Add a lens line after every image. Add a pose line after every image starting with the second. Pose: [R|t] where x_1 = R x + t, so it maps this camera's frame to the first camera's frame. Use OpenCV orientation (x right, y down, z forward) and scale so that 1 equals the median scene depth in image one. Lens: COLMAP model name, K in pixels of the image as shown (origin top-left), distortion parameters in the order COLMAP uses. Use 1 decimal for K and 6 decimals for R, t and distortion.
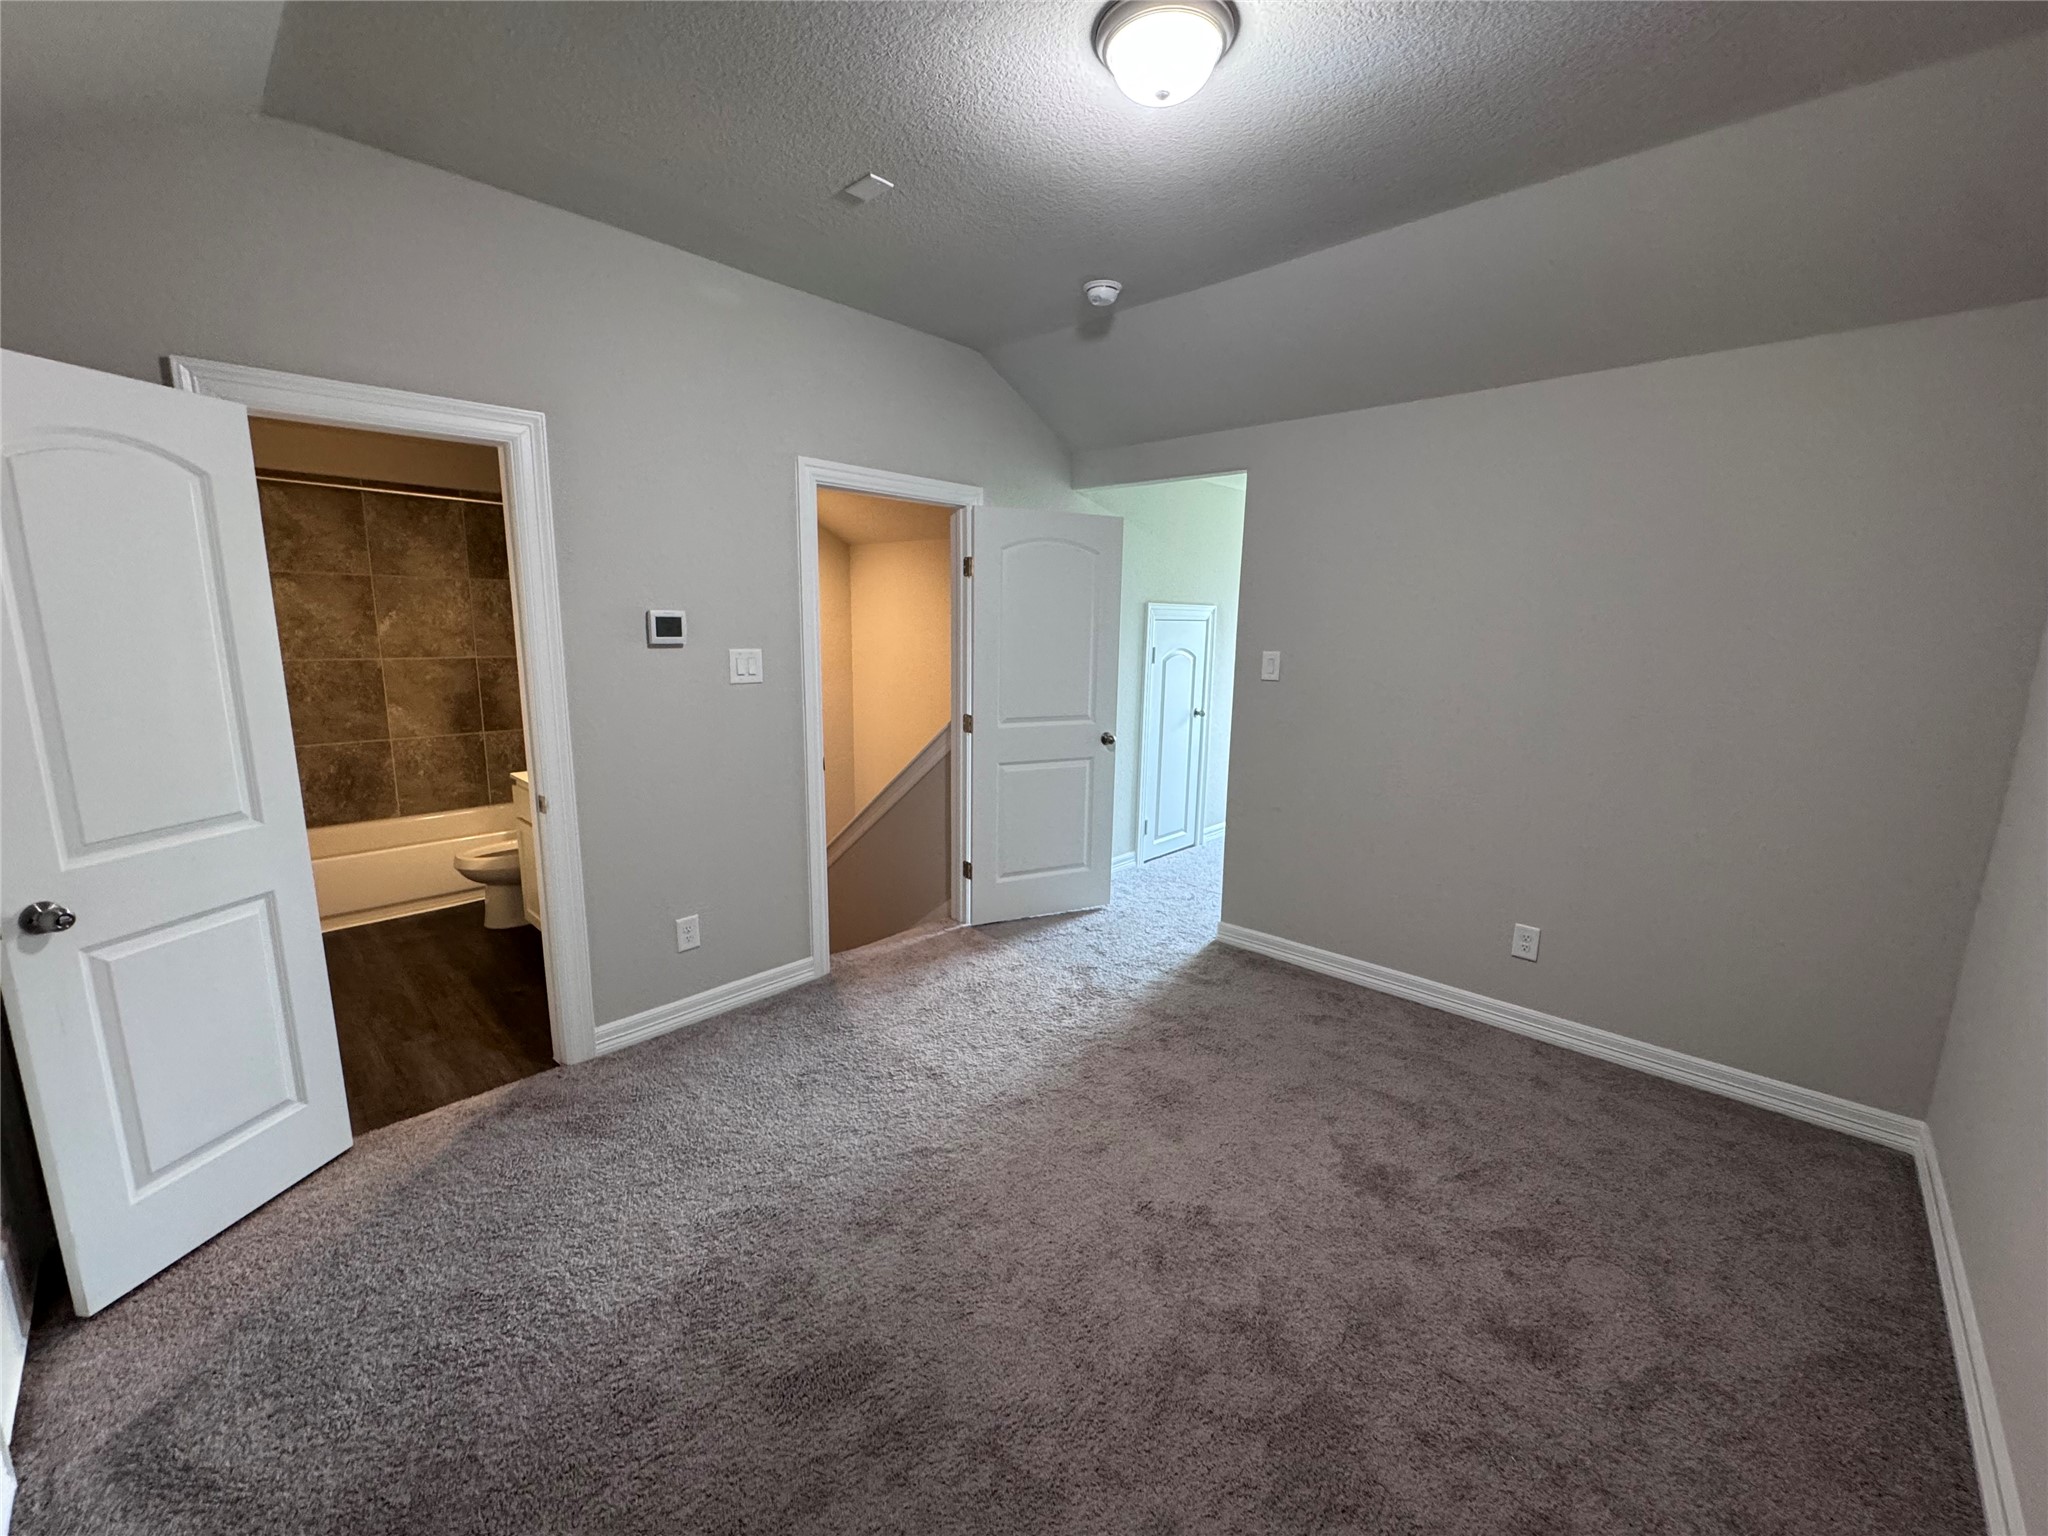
lens RADIAL K [[819.5, 0, 1019.1], [0, 819.5, 770.8], [0, 0, 1]] dist [0.001679, -0.000089]
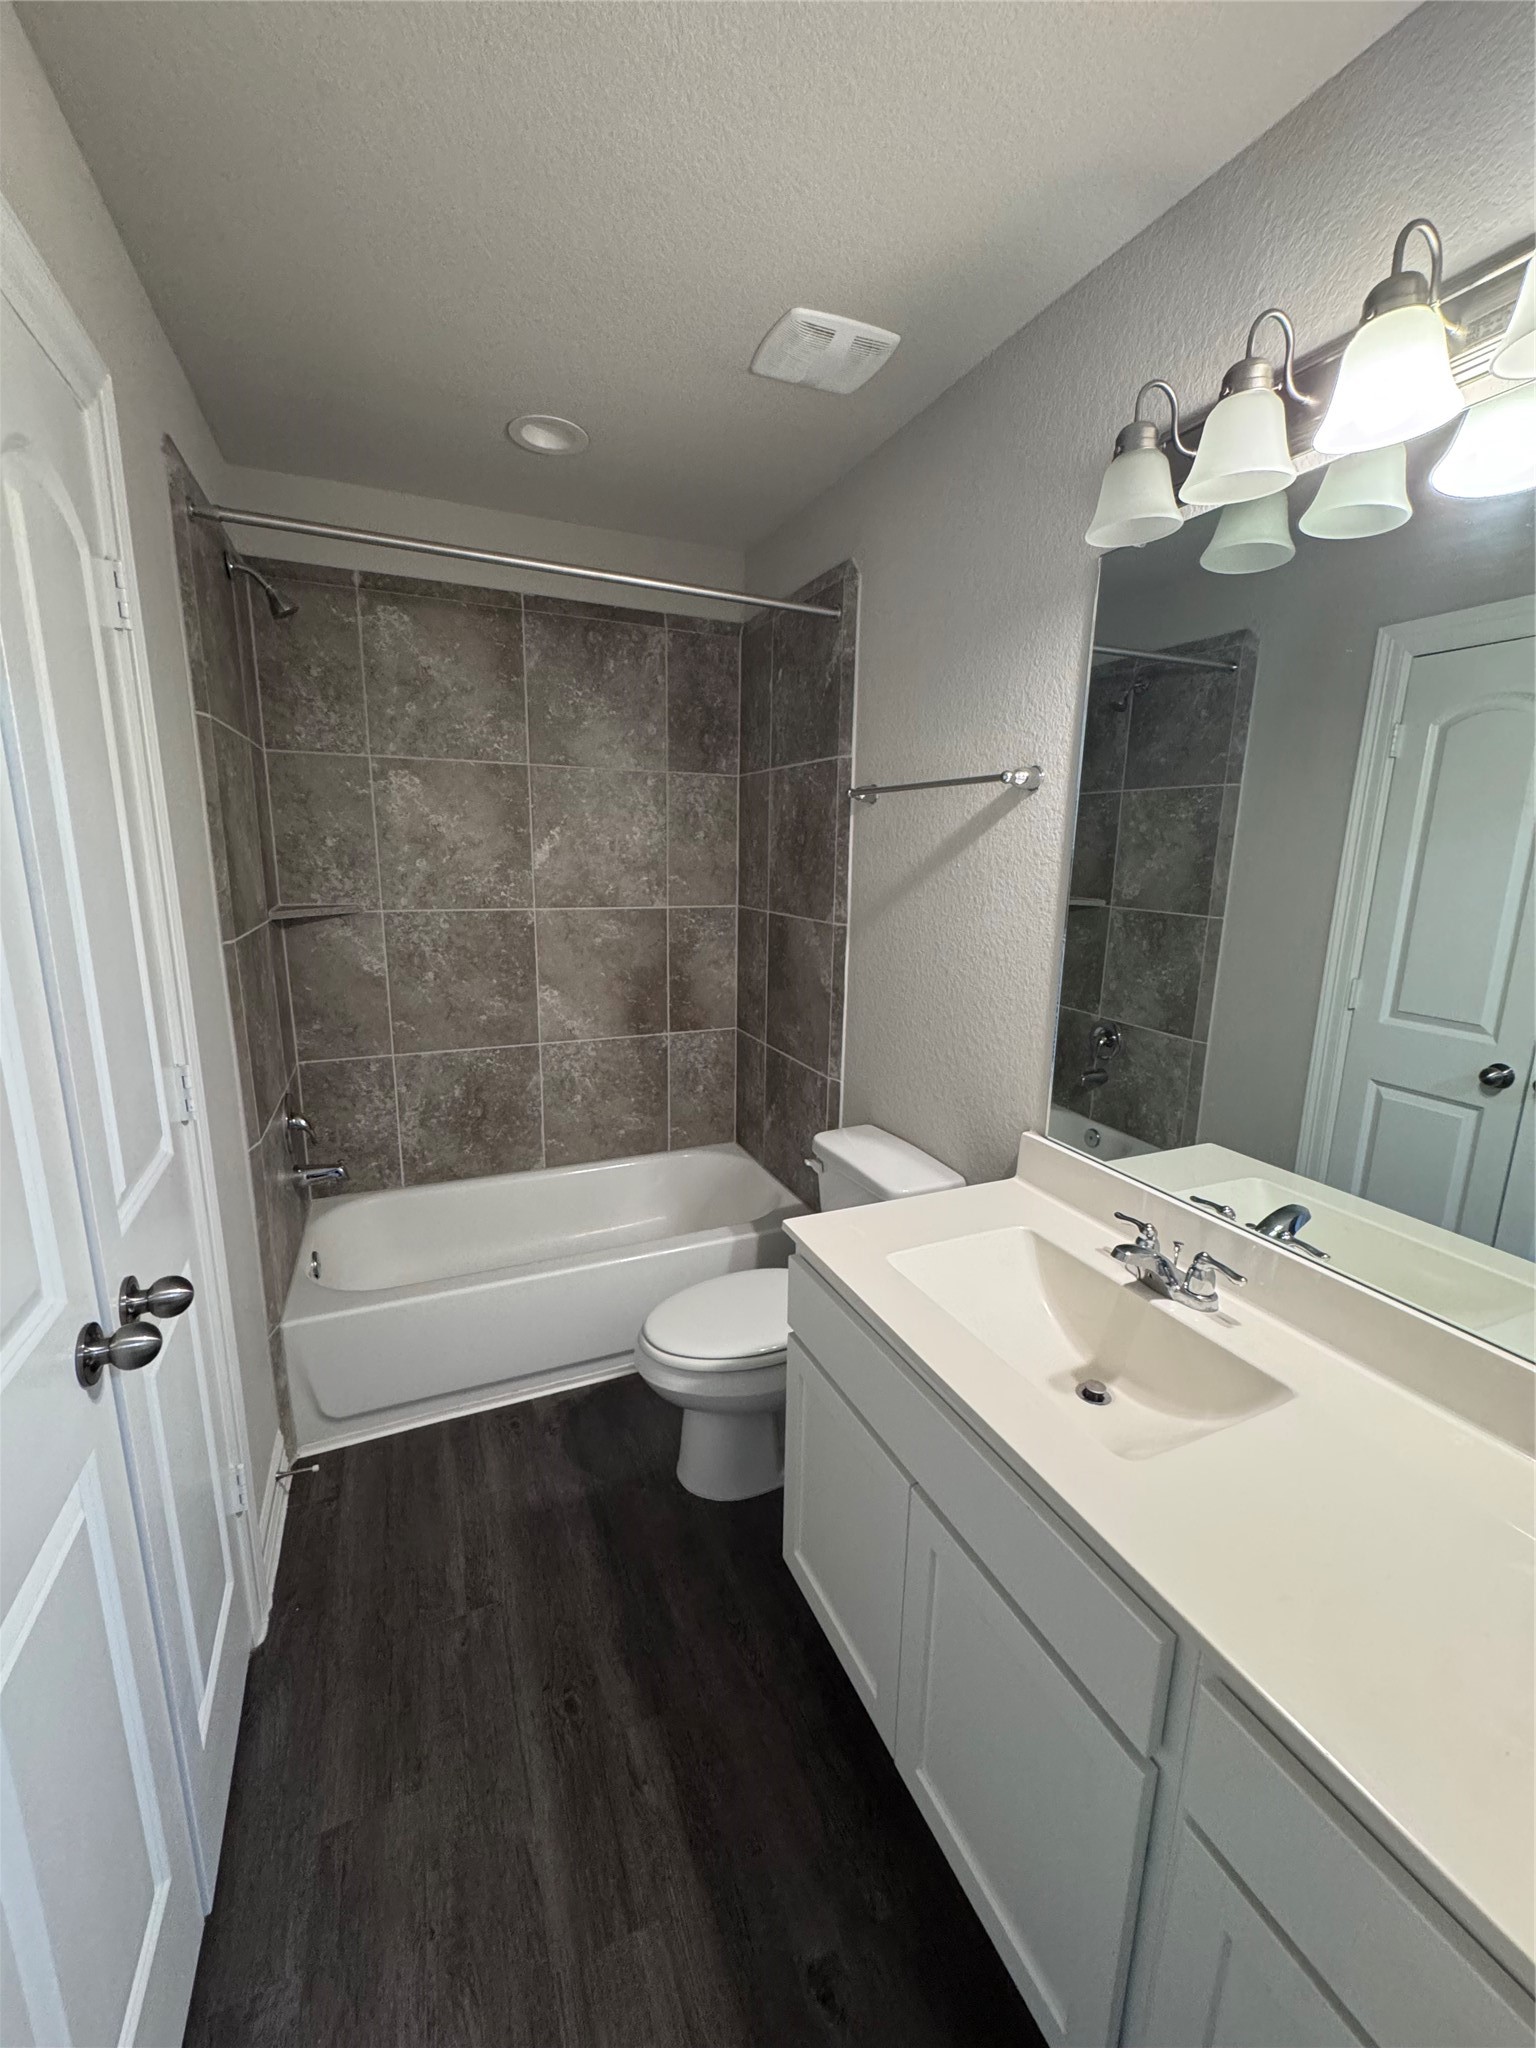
lens RADIAL K [[819.5, 0, 769.4], [0, 819.5, 1021.2], [0, 0, 1]] dist [0.001679, -0.000089]
pose [[0.926622, 0.077708, -0.367876, -0.392796], [-0.067905, 0.996908, 0.039541, -0.090068], [0.369811, -0.011659, 0.929034, 0.507771]]
